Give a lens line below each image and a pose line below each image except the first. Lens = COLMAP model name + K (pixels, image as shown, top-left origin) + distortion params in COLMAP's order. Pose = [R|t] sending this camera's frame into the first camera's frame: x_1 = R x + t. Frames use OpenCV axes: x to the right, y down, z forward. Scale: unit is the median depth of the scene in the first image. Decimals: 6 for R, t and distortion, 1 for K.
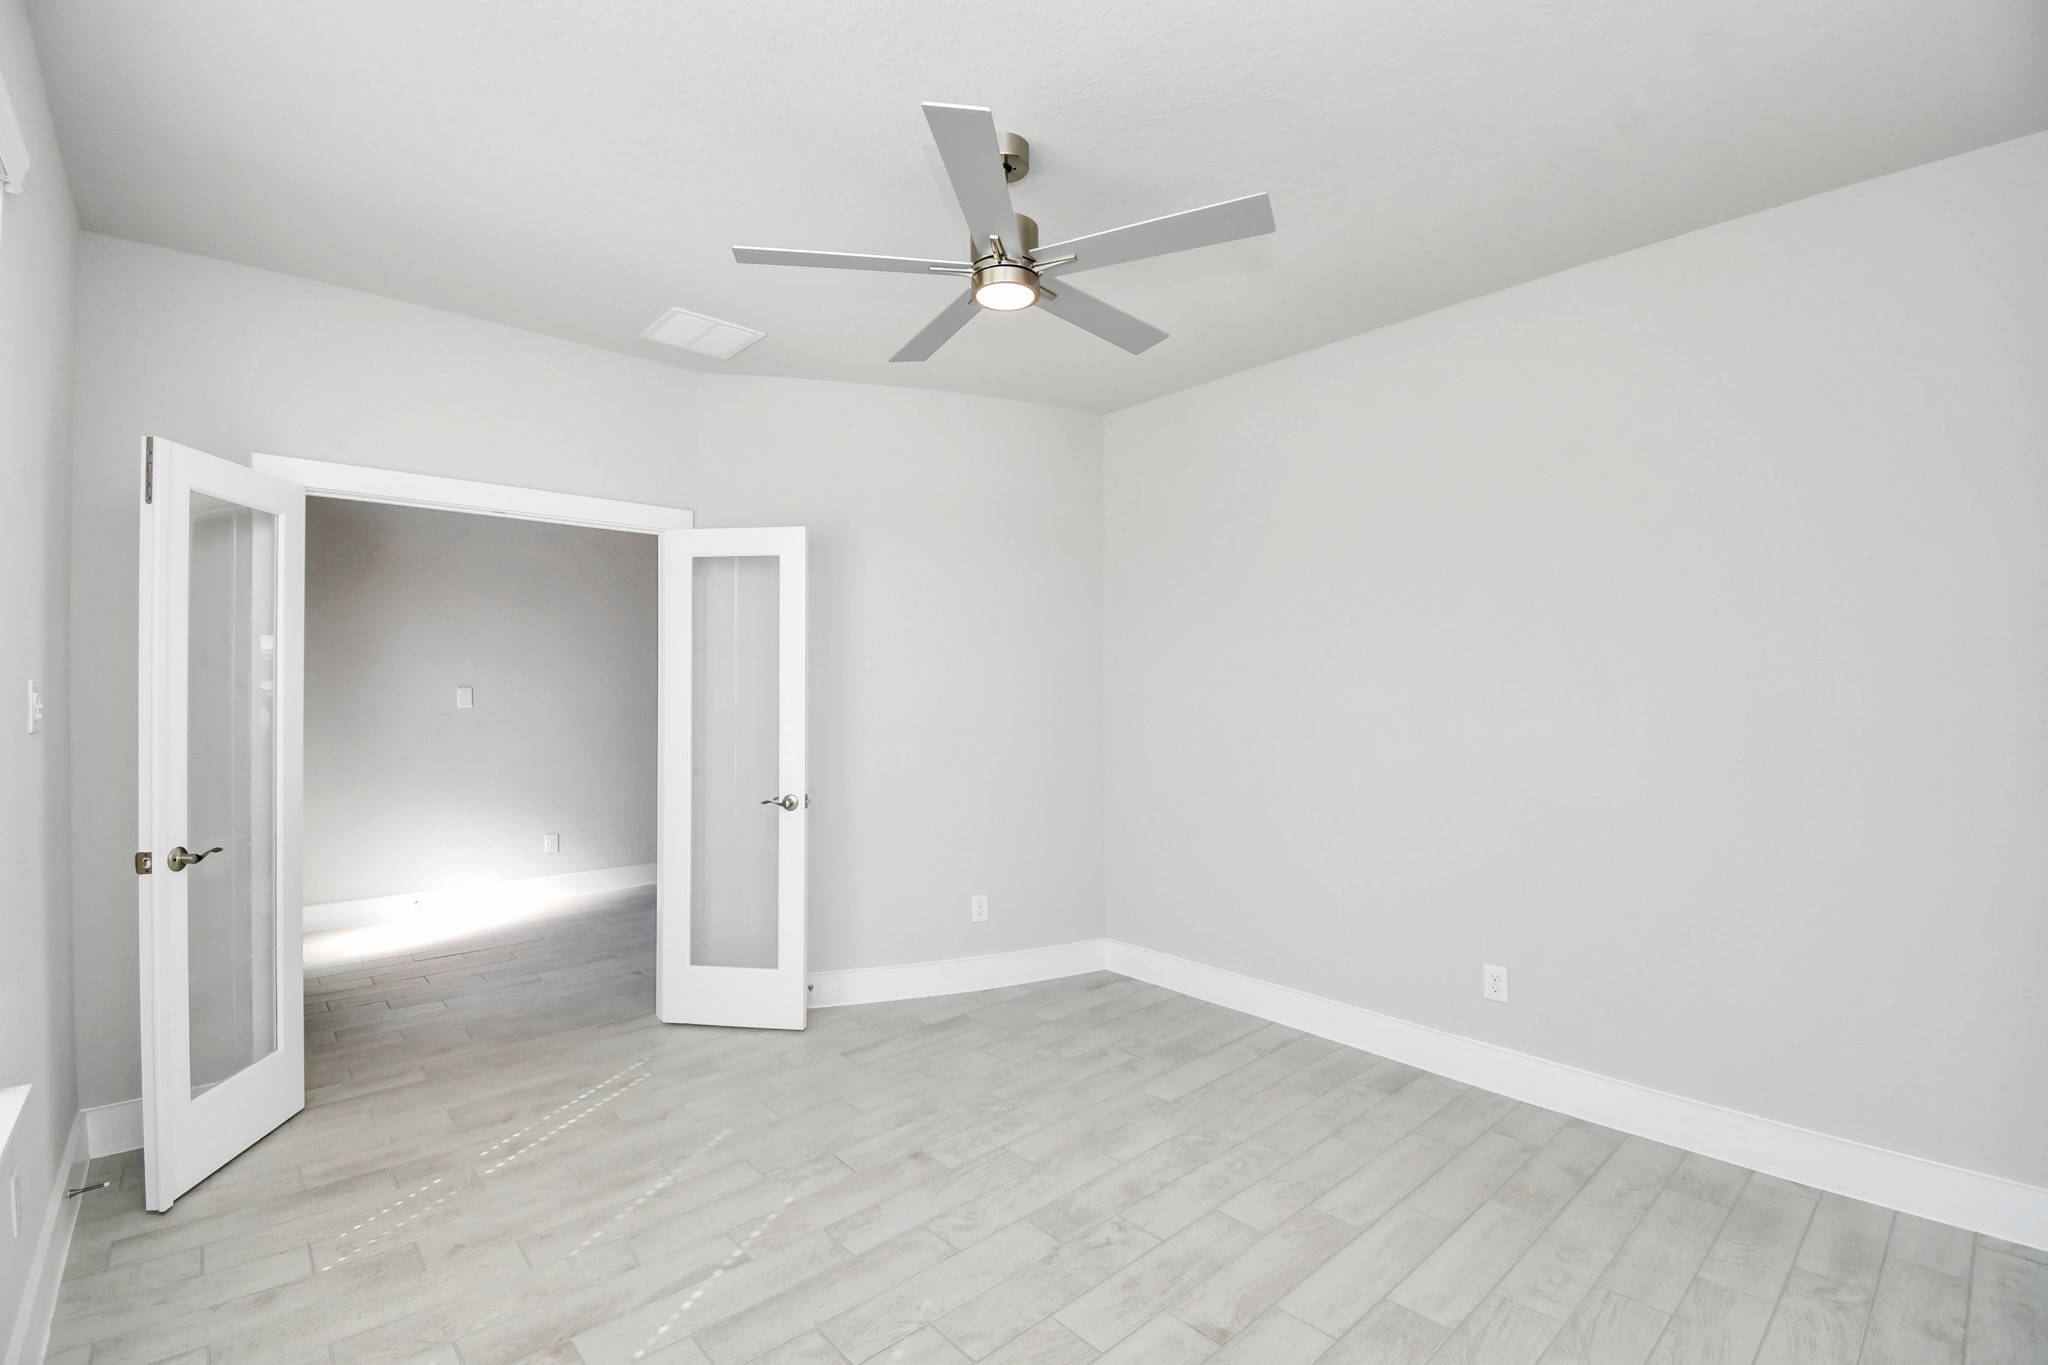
lens RADIAL K [[900.2, 0, 1019.0], [0, 900.2, 688.2], [0, 0, 1]] dist [0.024736, -0.028168]
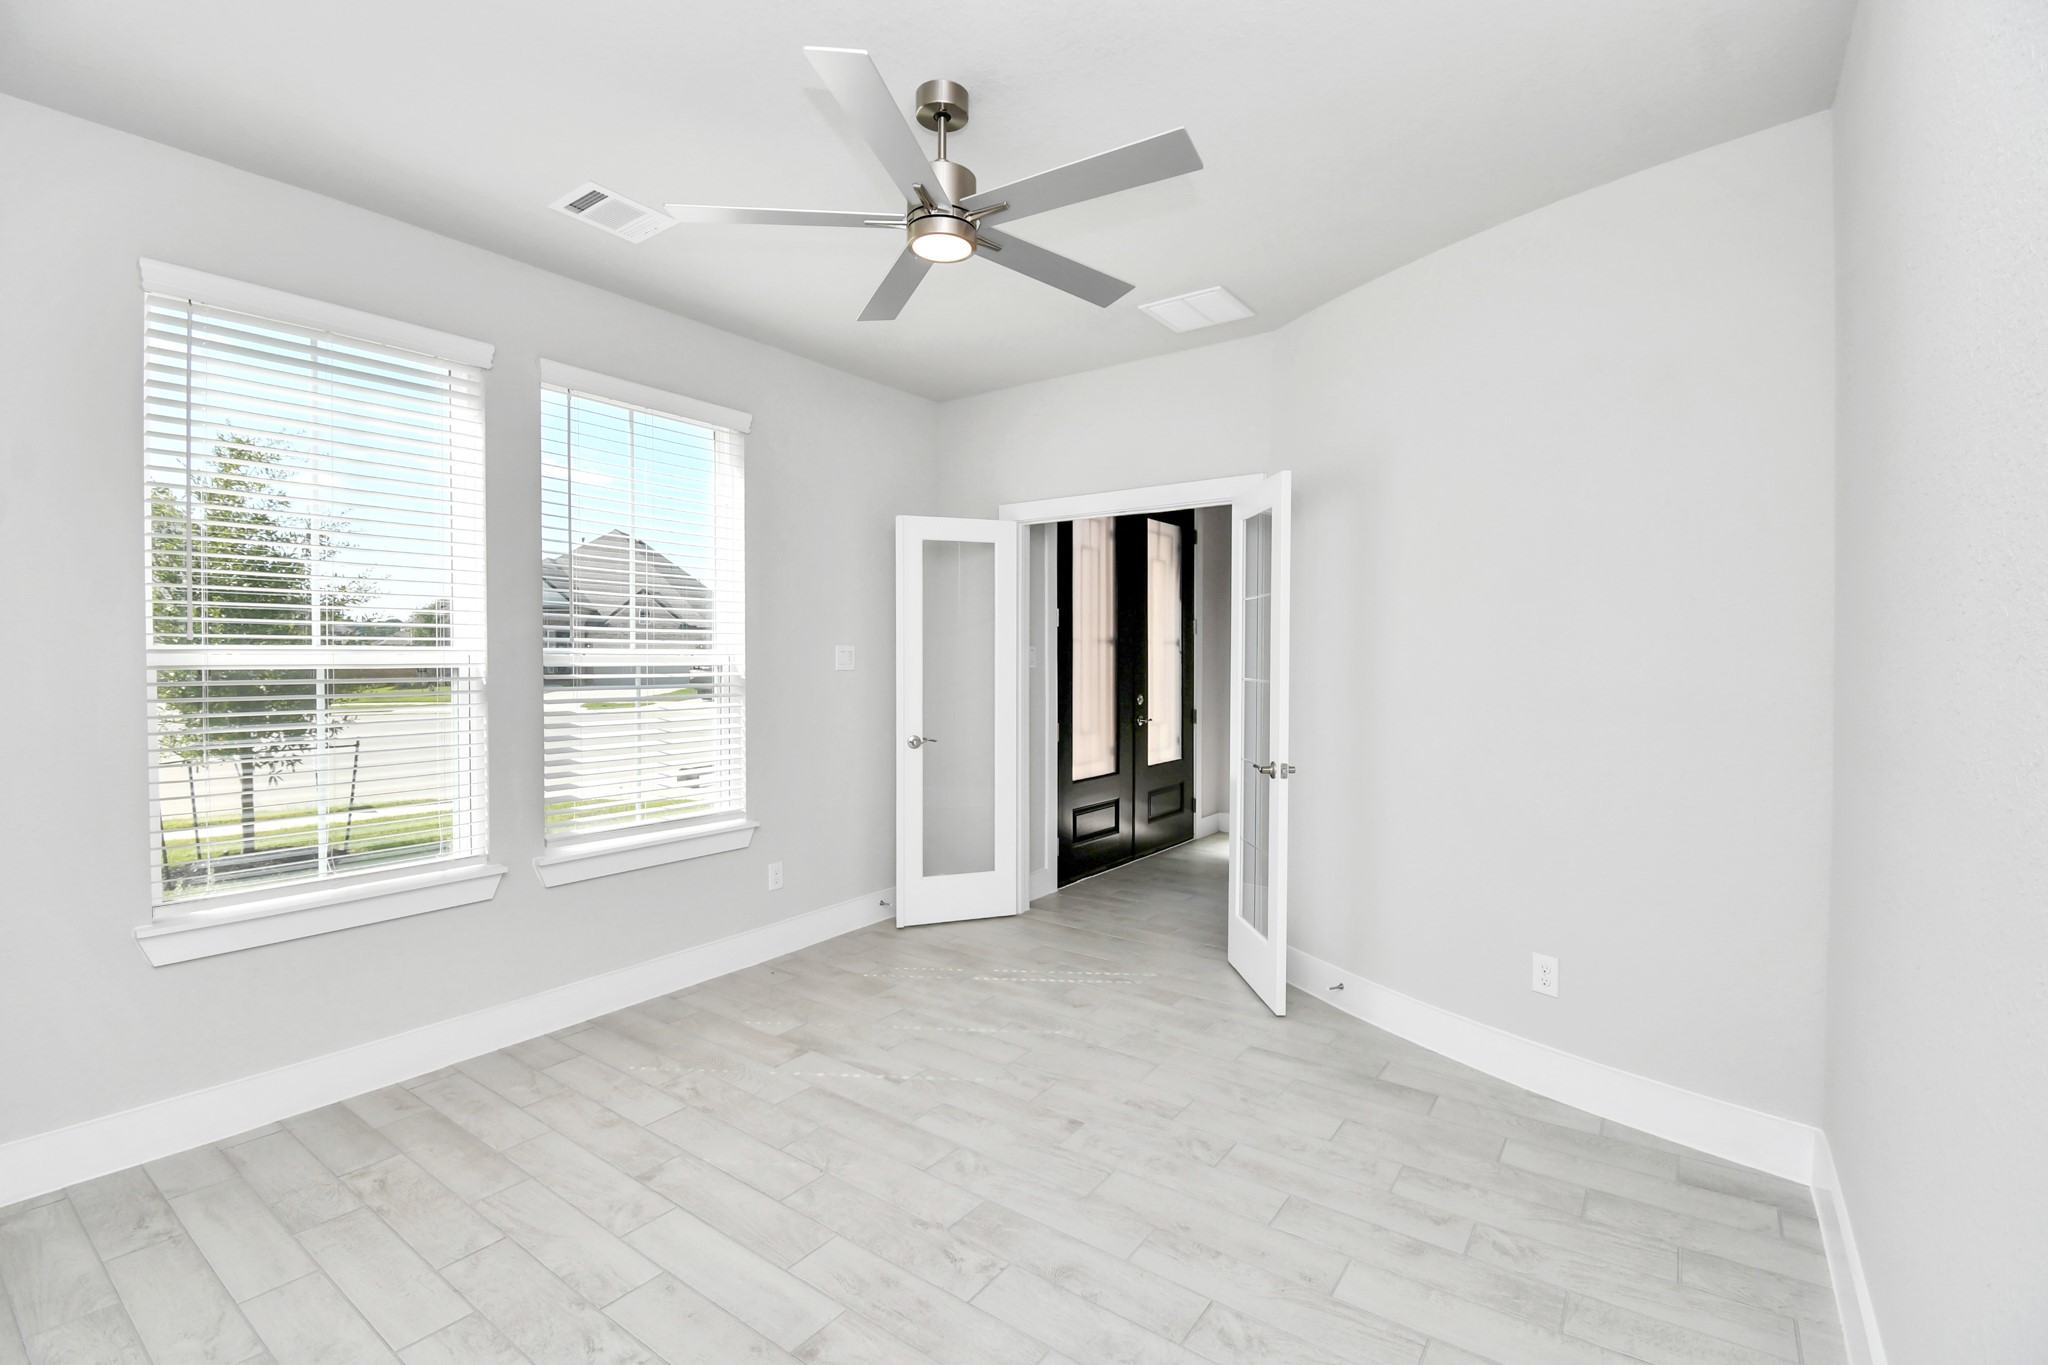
lens RADIAL K [[915.0, 0, 1053.0], [0, 915.0, 666.2], [0, 0, 1]] dist [0.024990, -0.028995]
pose [[0.217364, 0.014626, -0.975981, 0.908251], [-0.001777, 0.999892, 0.014589, -0.000056], [0.976089, -0.001436, 0.217367, 0.799674]]
